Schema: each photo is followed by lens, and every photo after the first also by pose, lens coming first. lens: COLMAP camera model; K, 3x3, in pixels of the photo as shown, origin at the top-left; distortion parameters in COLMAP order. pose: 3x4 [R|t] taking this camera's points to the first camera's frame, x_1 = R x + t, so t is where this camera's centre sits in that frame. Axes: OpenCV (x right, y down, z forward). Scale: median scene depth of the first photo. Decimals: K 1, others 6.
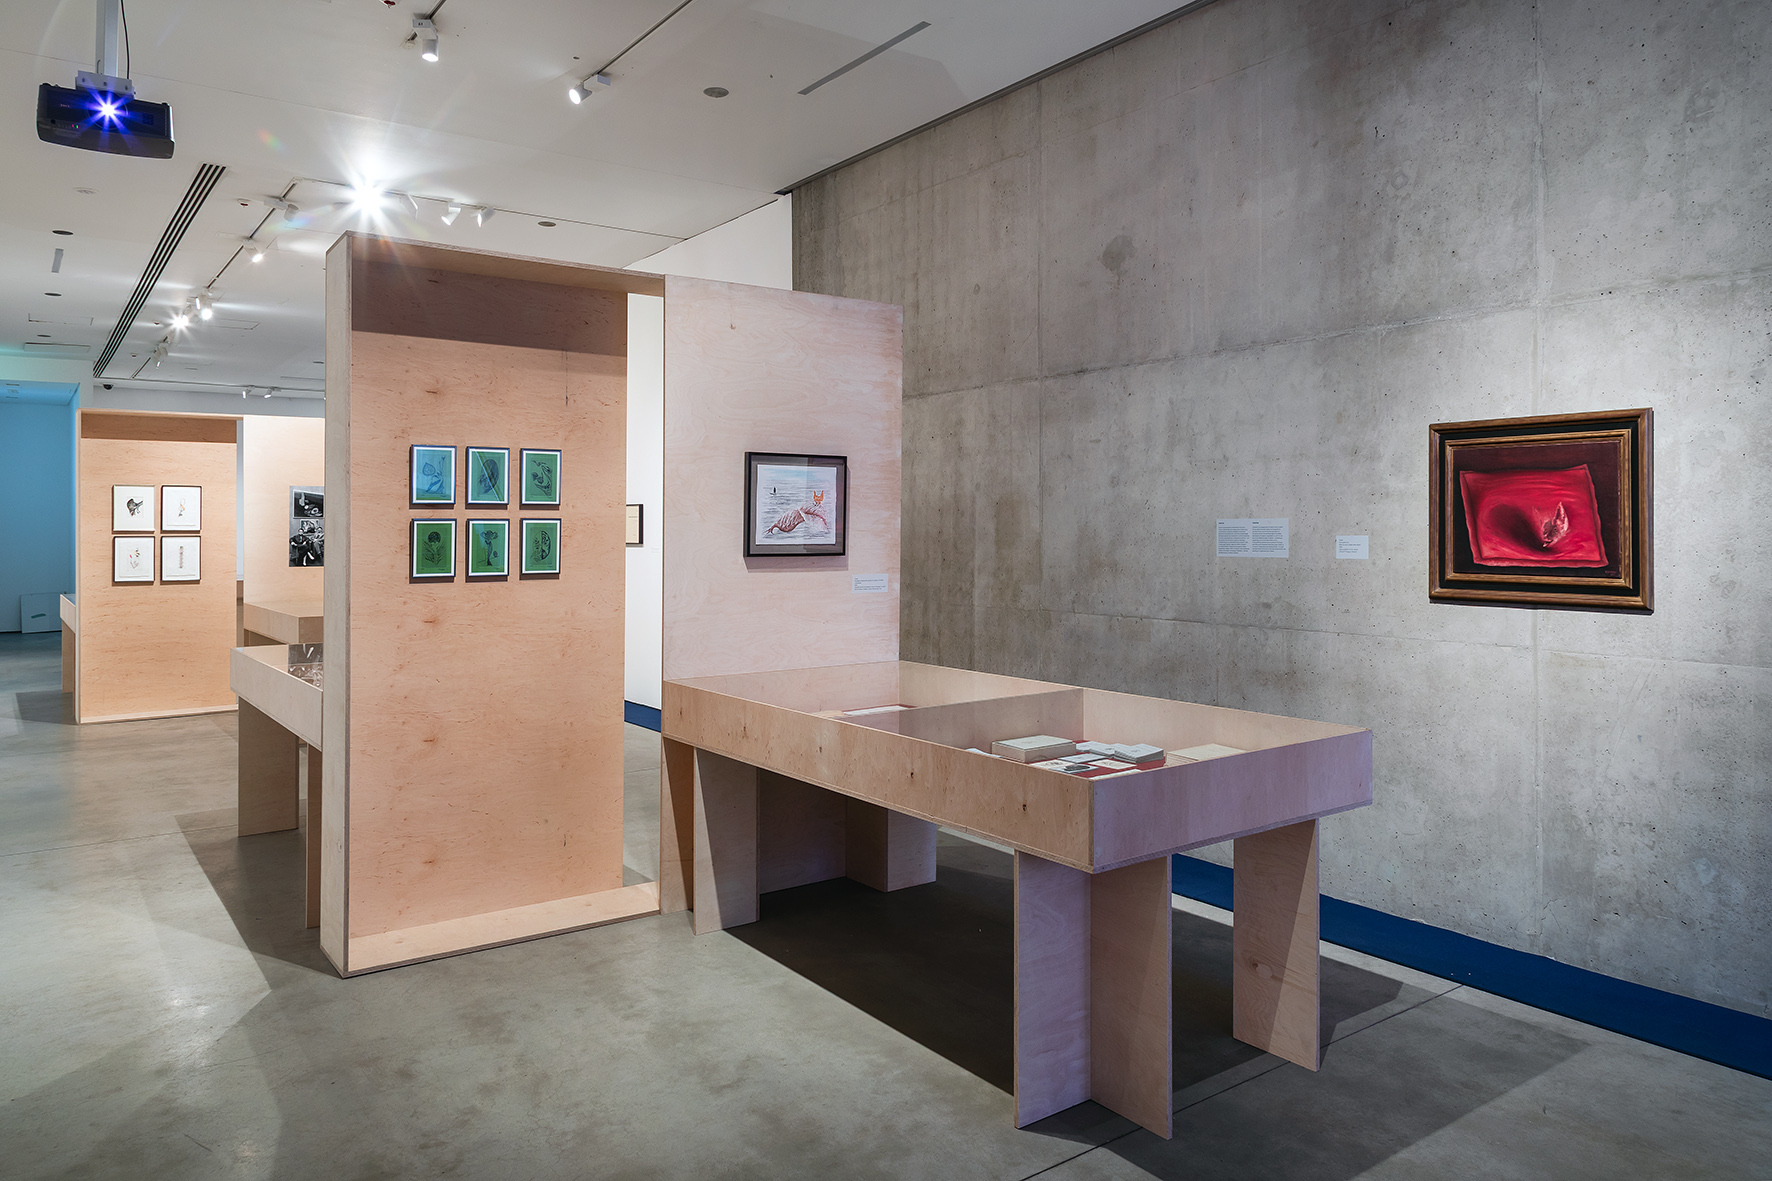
lens RADIAL K [[1203.5, 0, 884.1], [0, 1203.5, 590.1], [0, 0, 1]] dist [-0.005638, 0.005923]
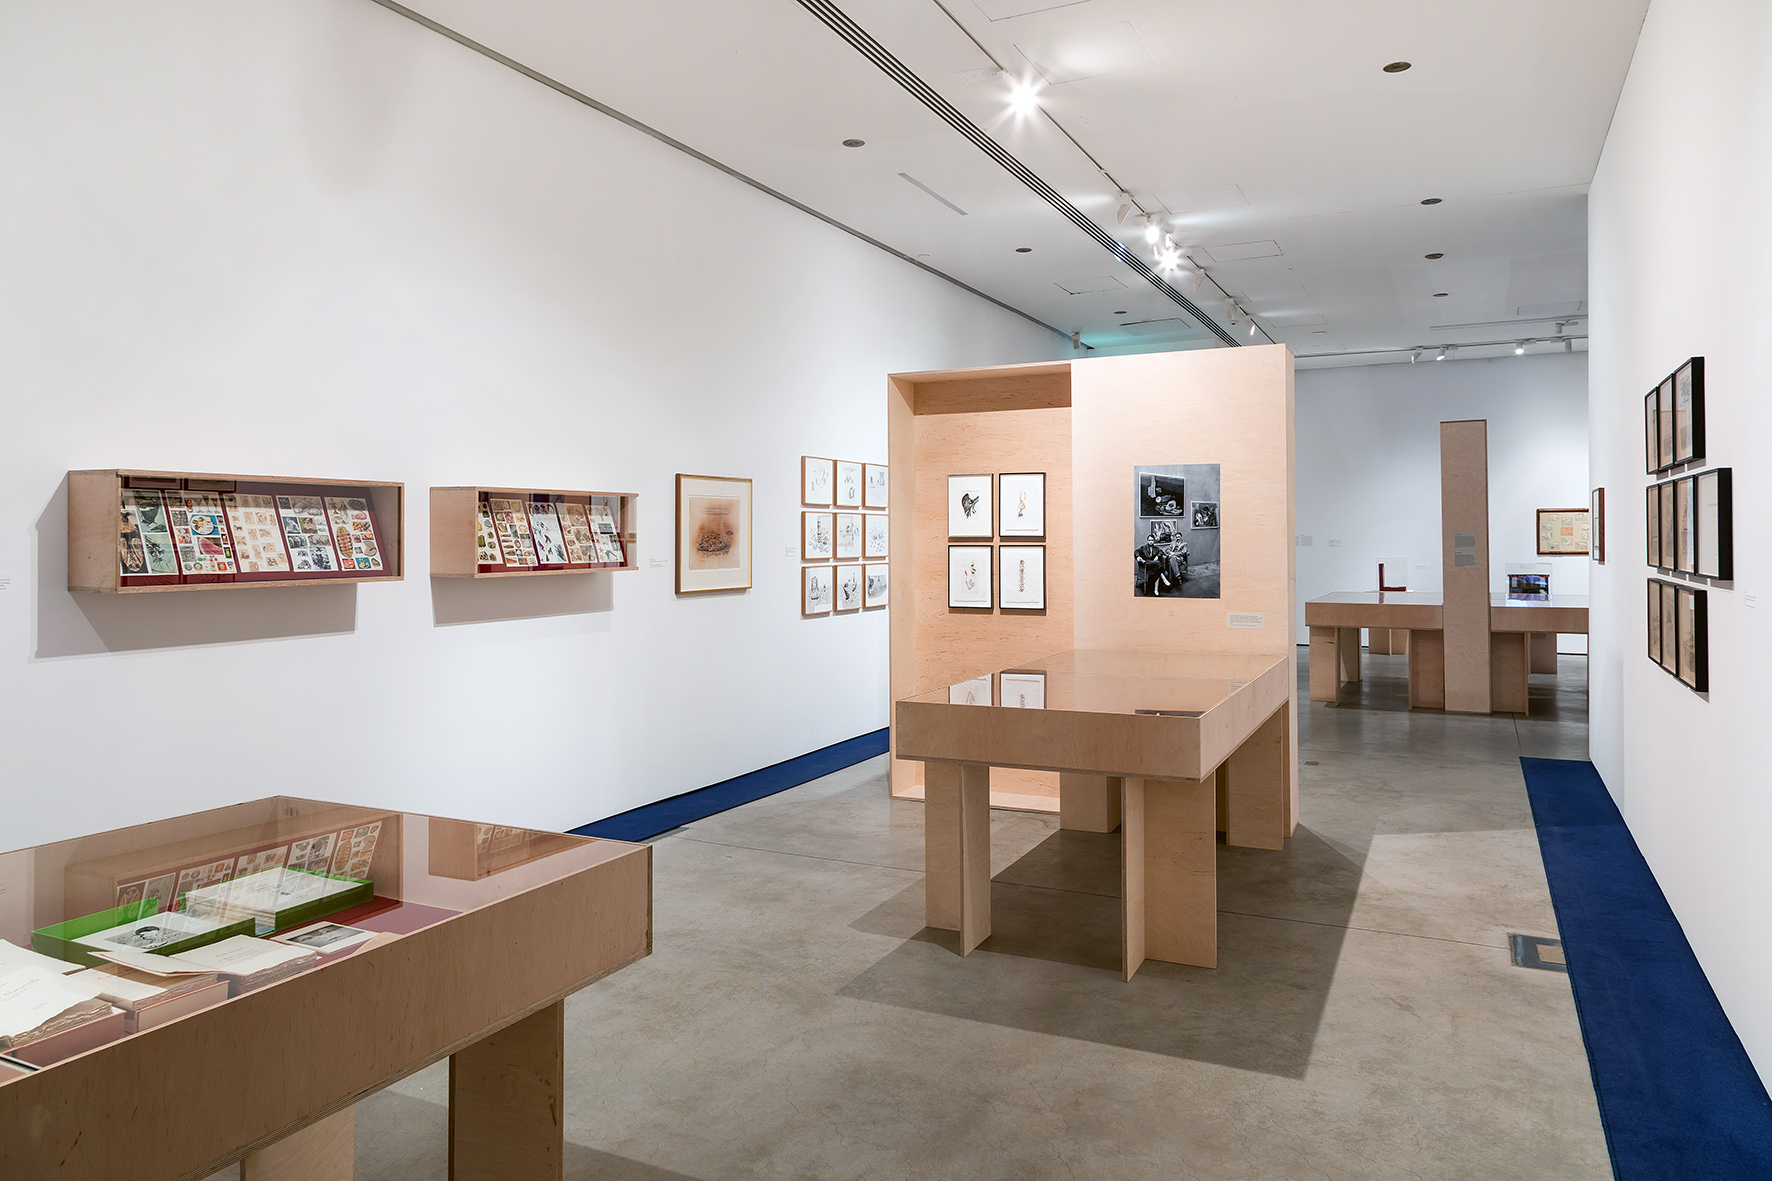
lens RADIAL K [[1203.5, 0, 885.5], [0, 1203.5, 577.0], [0, 0, 1]] dist [-0.005638, 0.005923]
pose [[0.465390, 0.032066, -0.884525, -0.003432], [-0.044417, 0.998931, 0.012843, -0.031683], [0.883990, 0.033311, 0.466317, 0.597082]]
